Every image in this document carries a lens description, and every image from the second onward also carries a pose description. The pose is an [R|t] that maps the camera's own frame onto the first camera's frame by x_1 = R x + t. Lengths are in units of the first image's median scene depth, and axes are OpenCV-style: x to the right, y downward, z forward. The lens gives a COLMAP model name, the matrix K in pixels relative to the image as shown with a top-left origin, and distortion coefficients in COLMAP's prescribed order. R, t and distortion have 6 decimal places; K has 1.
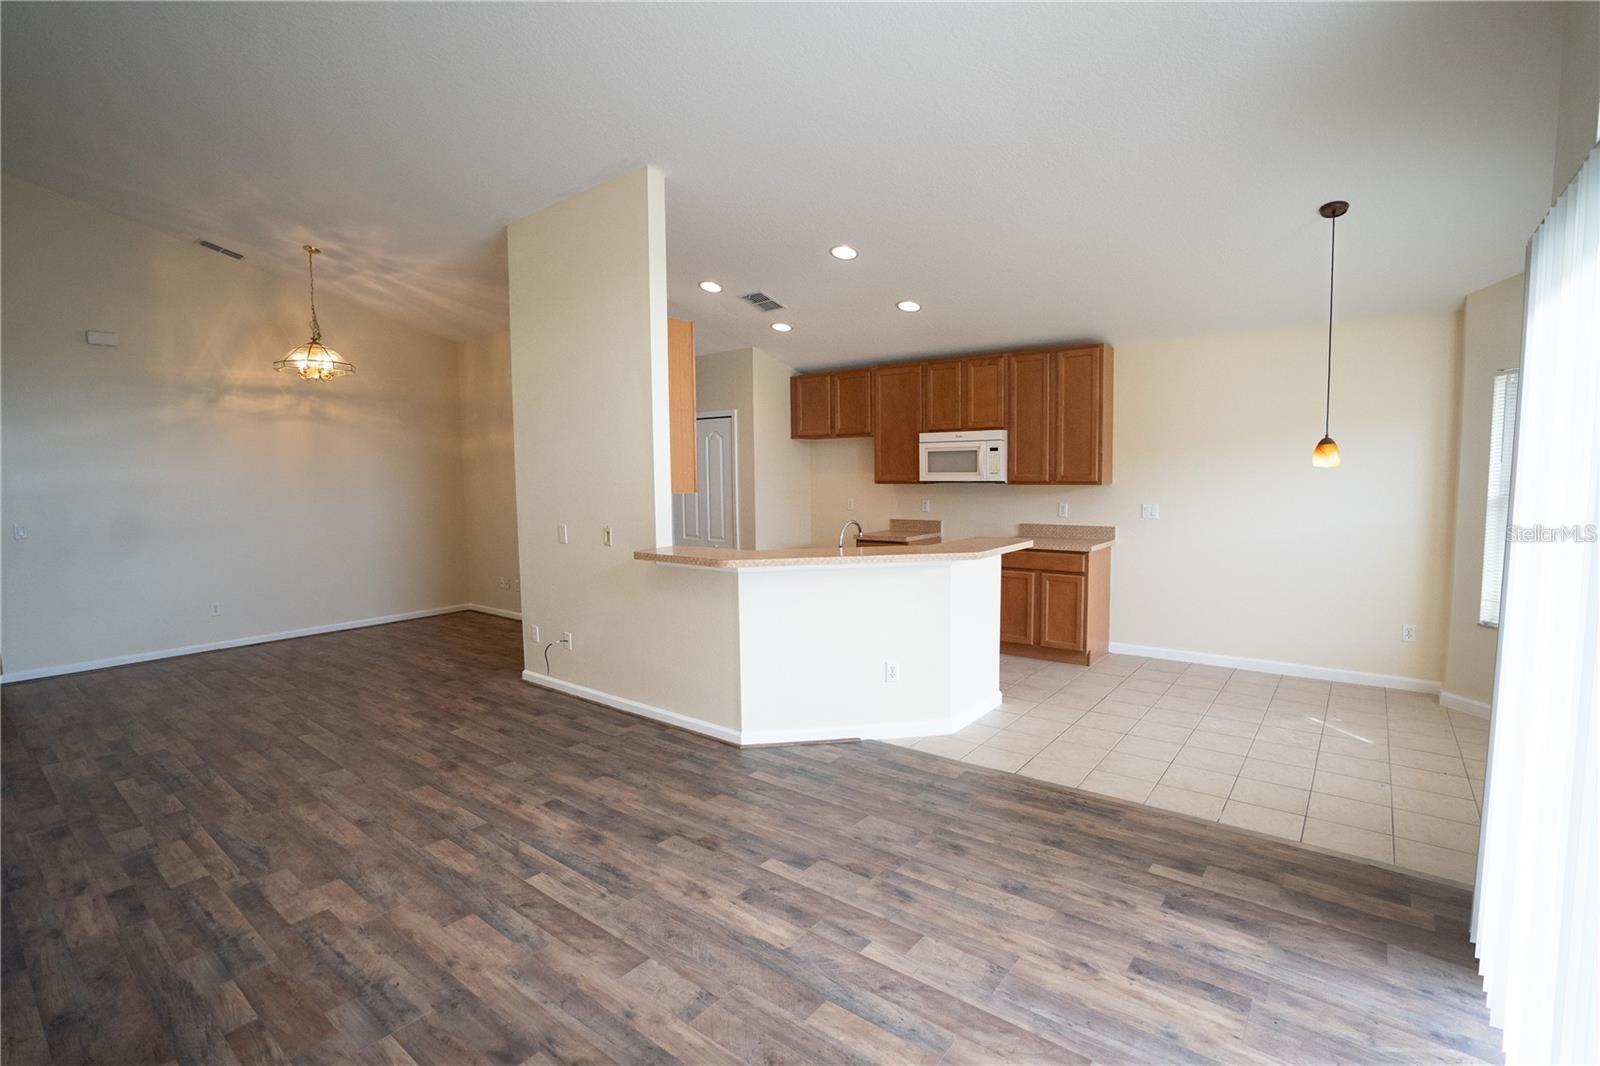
lens RADIAL K [[740.5, 0, 802.4], [0, 740.5, 528.5], [0, 0, 1]] dist [-0.063616, 0.023585]
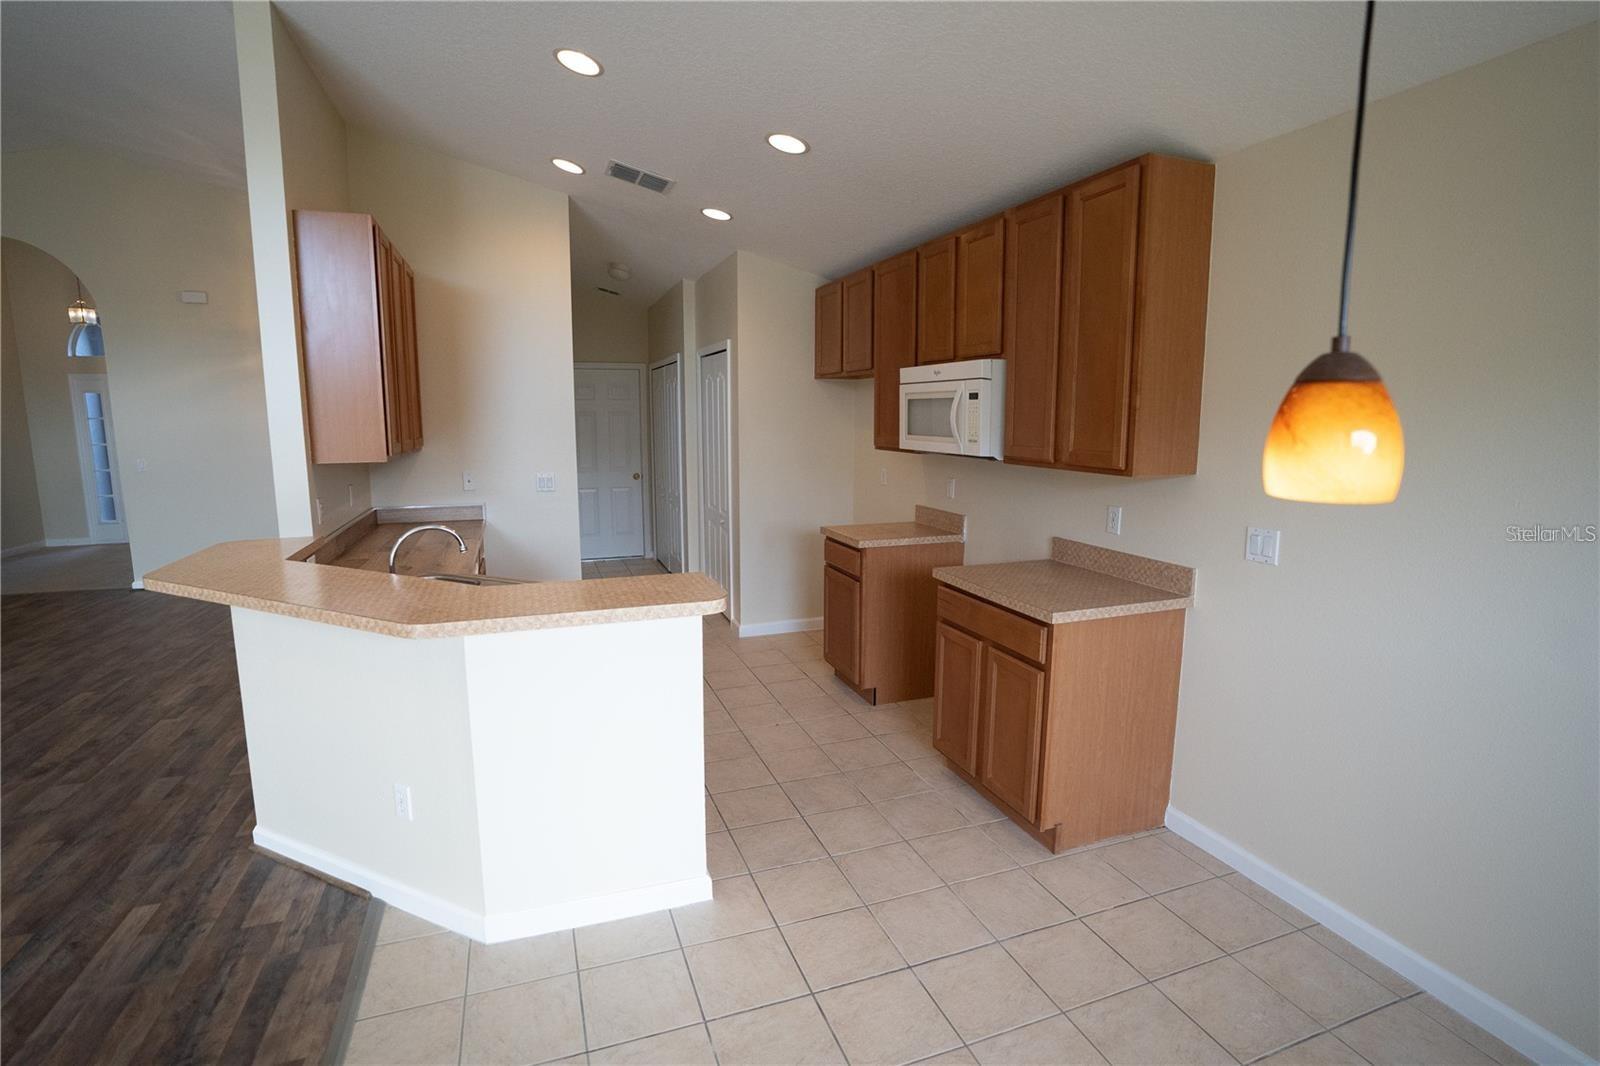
lens RADIAL K [[758.8, 0, 803.5], [0, 758.8, 528.8], [0, 0, 1]] dist [-0.068651, 0.025226]
pose [[0.853104, 0.092495, -0.513477, 0.472688], [-0.053236, 0.994455, 0.090688, -0.058745], [0.519018, -0.050031, 0.853298, 0.496720]]
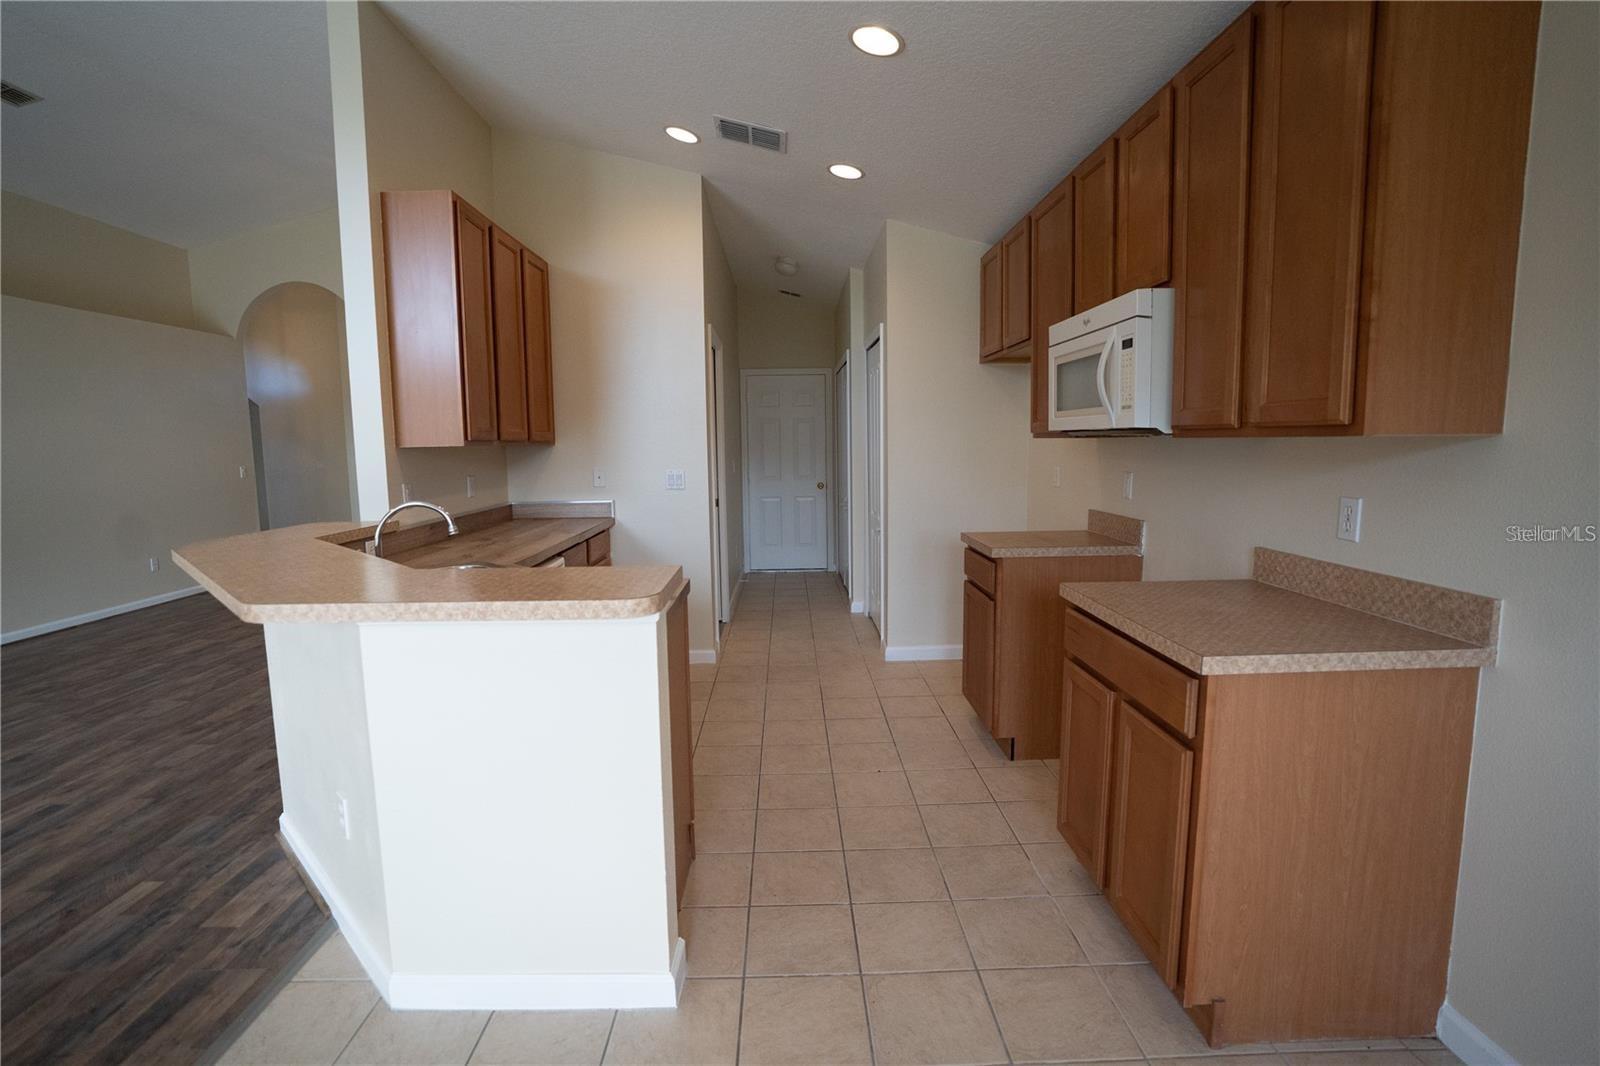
lens RADIAL K [[740.5, 0, 802.4], [0, 740.5, 528.5], [0, 0, 1]] dist [-0.063616, 0.023585]
pose [[0.637479, 0.094436, -0.764658, 0.478013], [-0.054948, 0.995505, 0.077137, -0.034947], [0.768506, -0.007157, 0.639803, 0.672465]]
